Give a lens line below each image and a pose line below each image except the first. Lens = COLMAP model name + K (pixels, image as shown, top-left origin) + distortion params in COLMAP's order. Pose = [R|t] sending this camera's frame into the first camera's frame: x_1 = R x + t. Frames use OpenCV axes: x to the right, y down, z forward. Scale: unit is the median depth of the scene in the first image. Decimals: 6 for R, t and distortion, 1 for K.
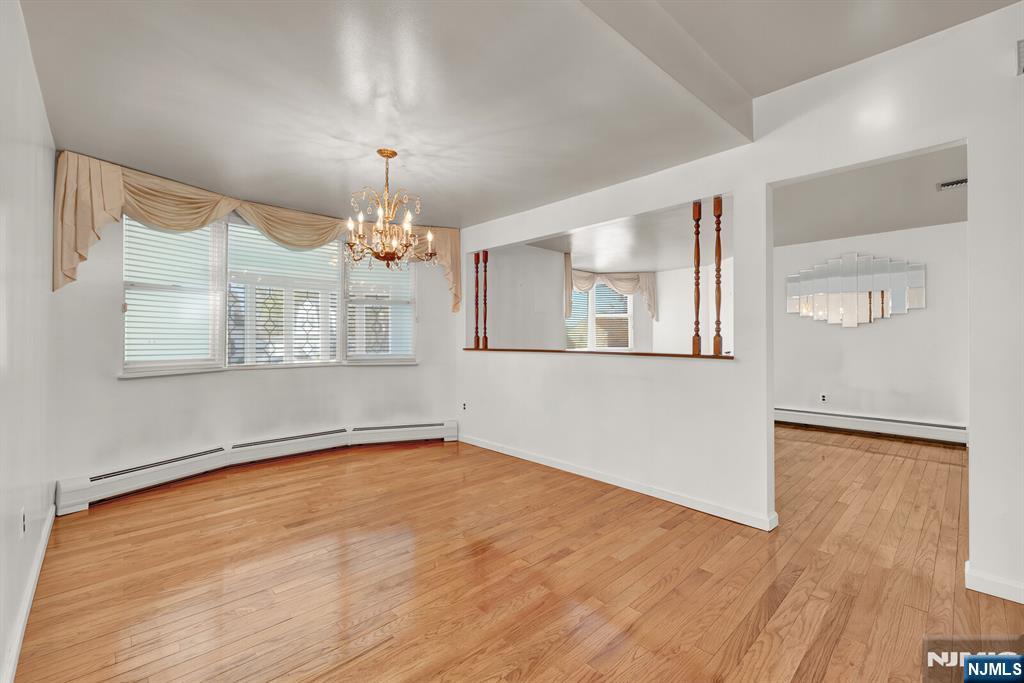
lens RADIAL K [[436.3, 0, 512.6], [0, 436.3, 338.4], [0, 0, 1]] dist [0.001165, -0.000016]
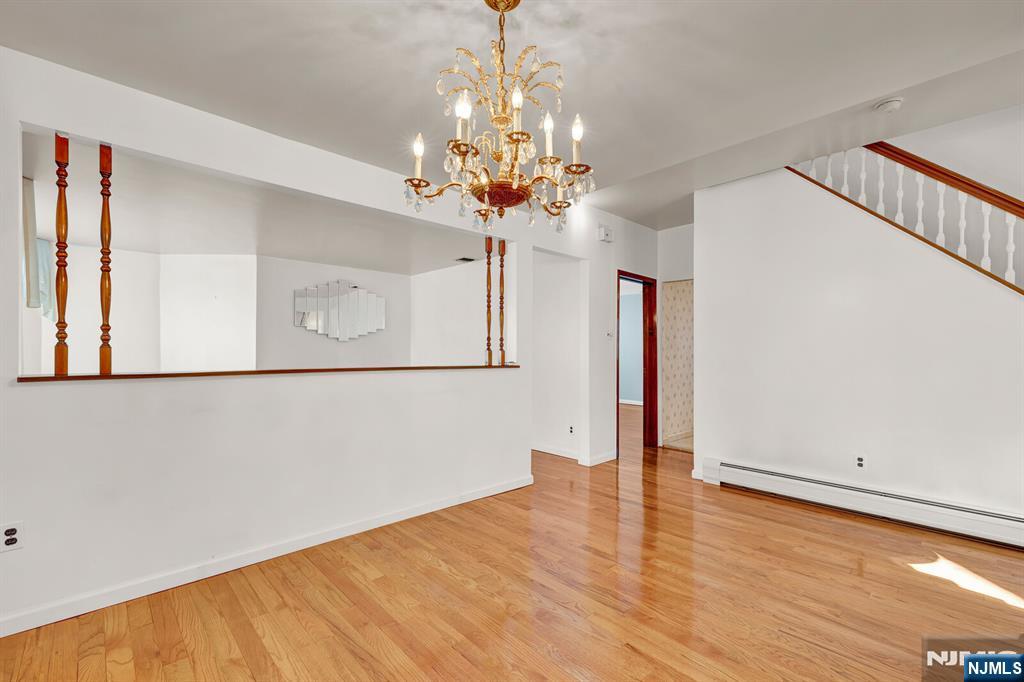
lens RADIAL K [[436.3, 0, 513.5], [0, 436.3, 345.9], [0, 0, 1]] dist [0.001165, -0.000016]
pose [[0.004271, 0.010001, 0.999941, -0.702730], [-0.004039, 0.999942, -0.009983, -0.003663], [-0.999983, -0.003996, 0.004311, 0.850061]]
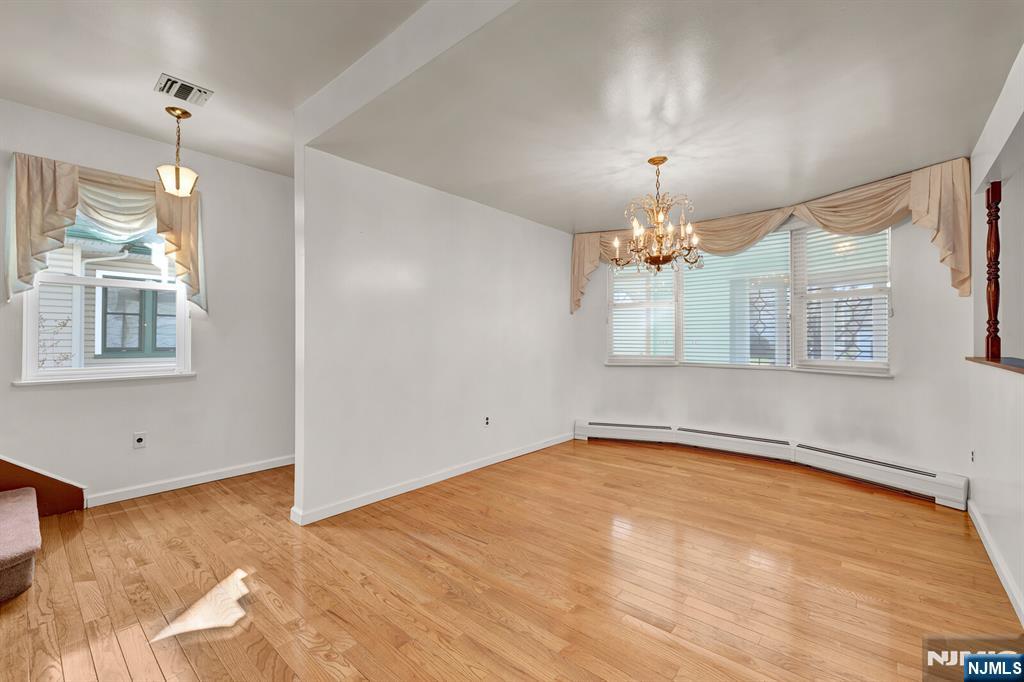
lens RADIAL K [[436.3, 0, 512.5], [0, 436.3, 341.8], [0, 0, 1]] dist [0.001165, -0.000016]
pose [[0.095782, 0.004354, -0.995393, 0.609187], [-0.000132, 0.999990, 0.004361, -0.000632], [0.995402, -0.000286, 0.095782, 0.483484]]
